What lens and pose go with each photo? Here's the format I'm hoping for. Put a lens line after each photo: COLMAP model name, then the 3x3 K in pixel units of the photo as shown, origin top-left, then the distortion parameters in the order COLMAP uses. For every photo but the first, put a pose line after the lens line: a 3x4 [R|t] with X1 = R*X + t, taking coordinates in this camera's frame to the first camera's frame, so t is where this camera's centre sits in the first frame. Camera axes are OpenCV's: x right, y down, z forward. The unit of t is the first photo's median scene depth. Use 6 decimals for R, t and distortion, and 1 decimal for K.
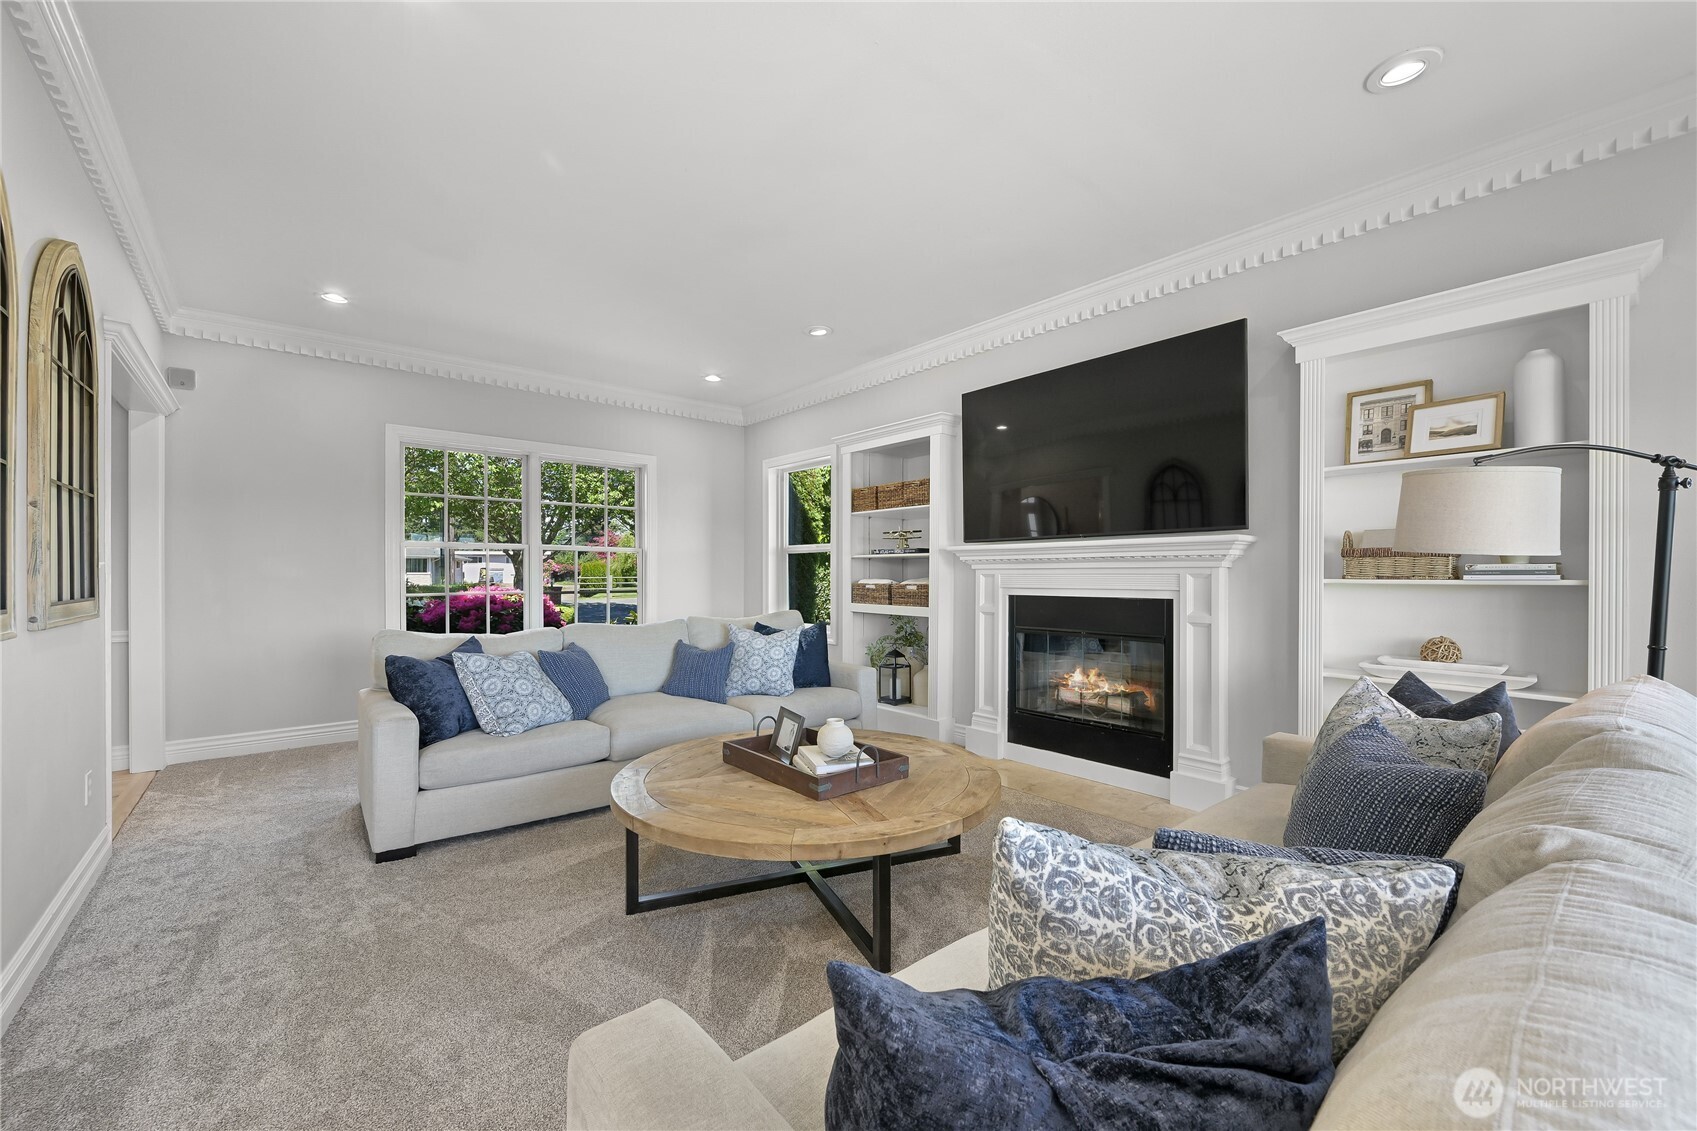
lens RADIAL K [[663.8, 0, 841.8], [0, 663.8, 573.6], [0, 0, 1]] dist [-0.003869, -0.000727]
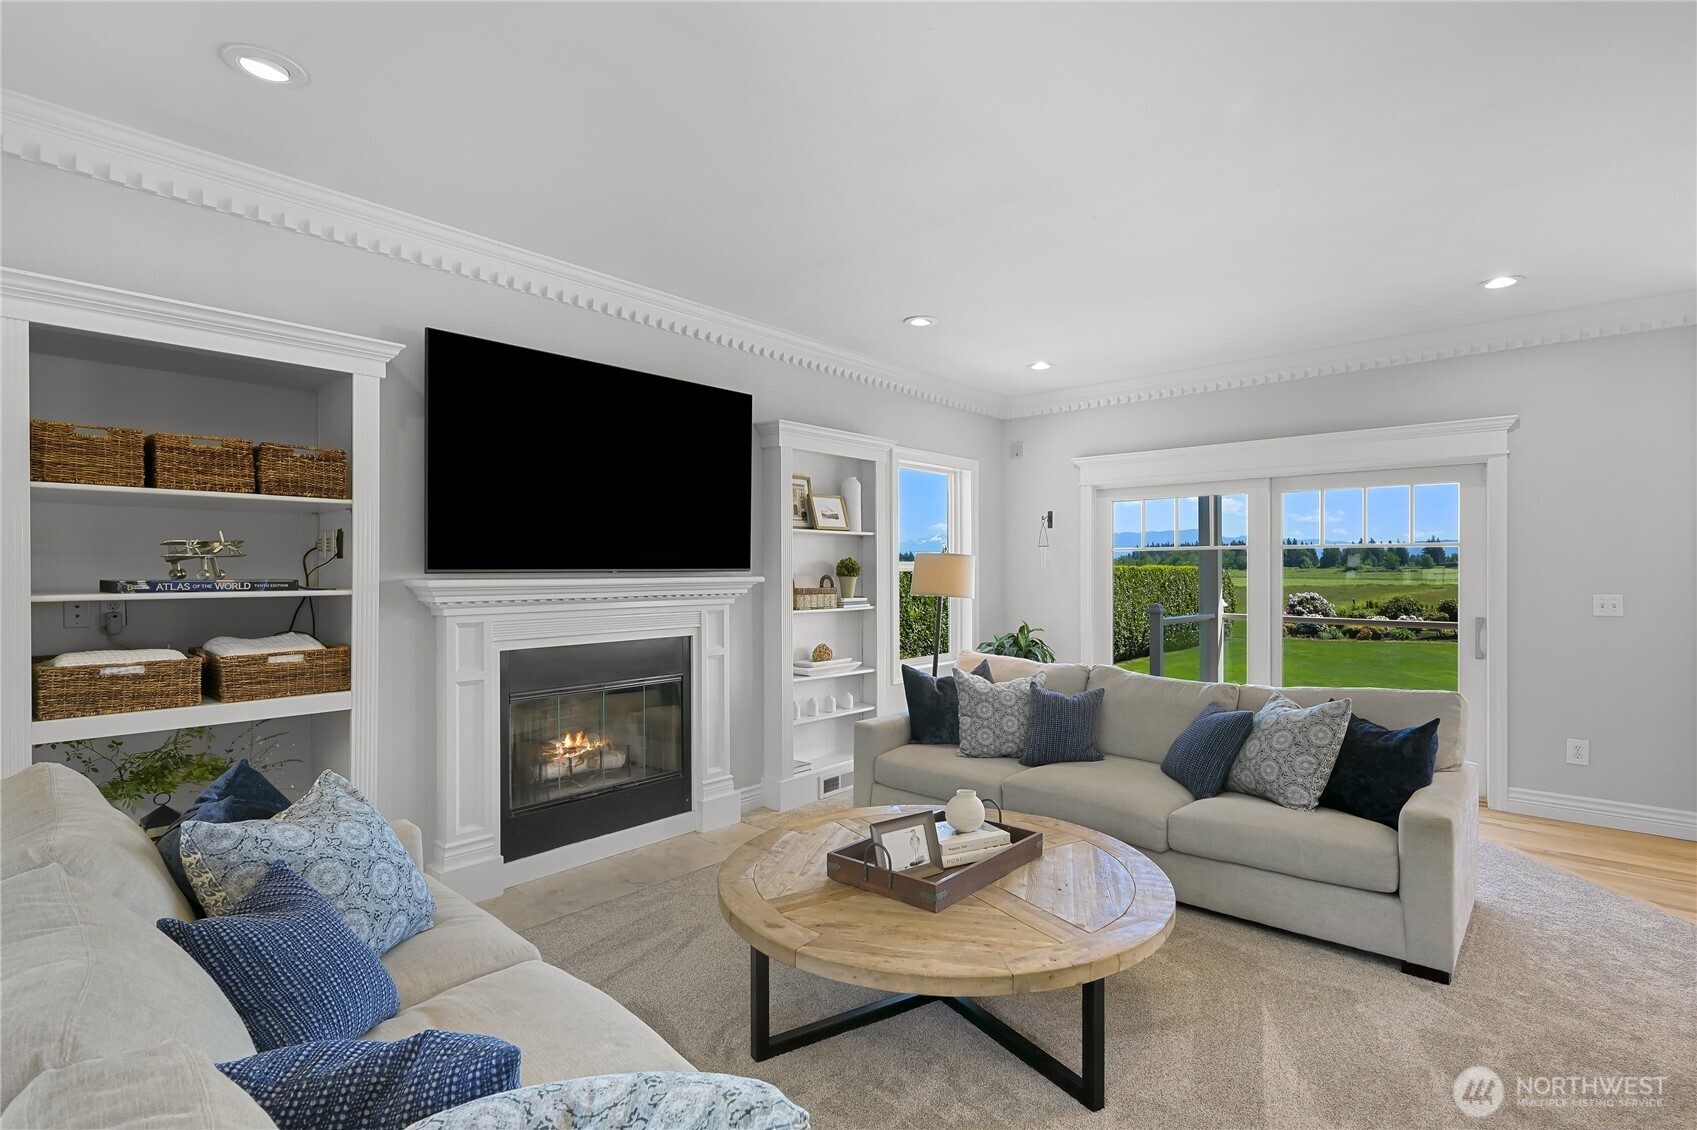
lens RADIAL K [[801.2, 0, 849.7], [0, 801.2, 569.3], [0, 0, 1]] dist [-0.003079, -0.000413]
pose [[-0.142511, -0.003185, 0.989788, -0.680093], [-0.002362, 0.999993, 0.002877, -0.060958], [-0.989790, -0.001928, -0.142517, 0.830356]]
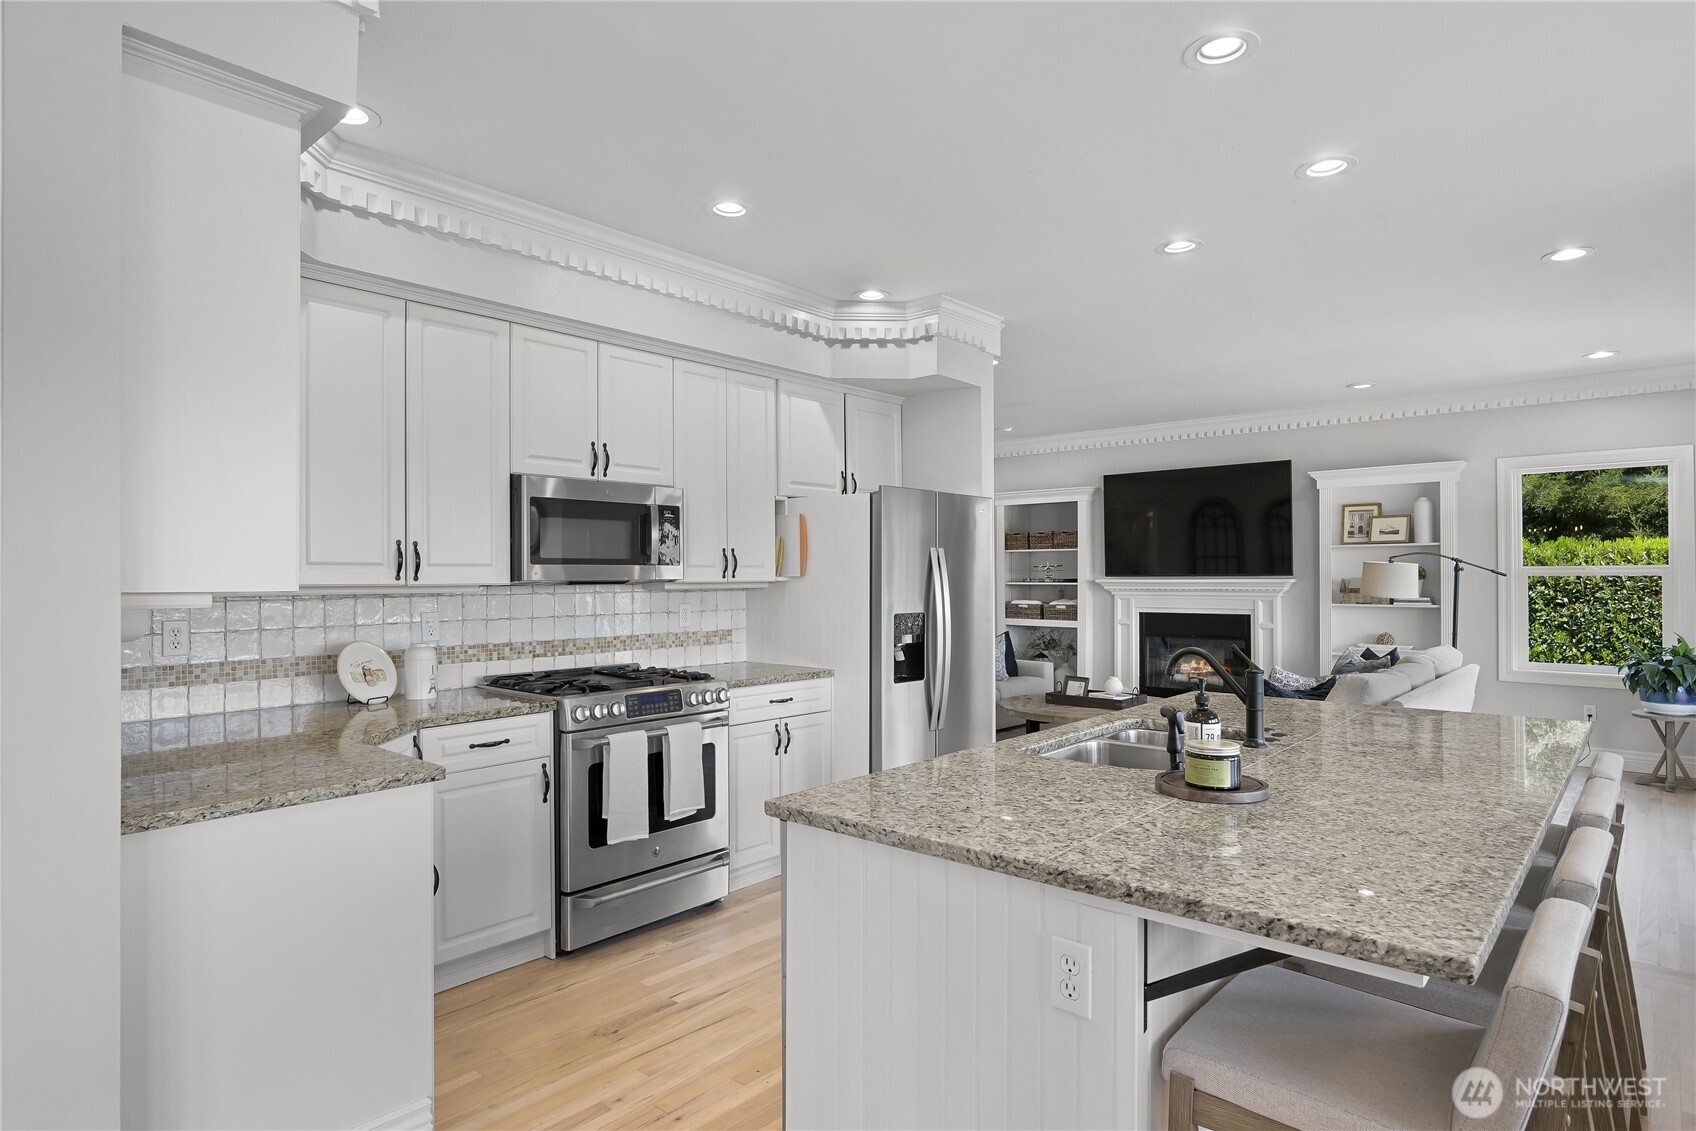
lens RADIAL K [[910.5, 0, 848.2], [0, 910.5, 566.6], [0, 0, 1]] dist [0.001309, 0.000651]
pose [[0.990101, -0.003457, 0.140313, -0.756560], [0.004621, 0.999958, -0.007972, -0.062643], [-0.140279, 0.008541, 0.990075, -1.042393]]
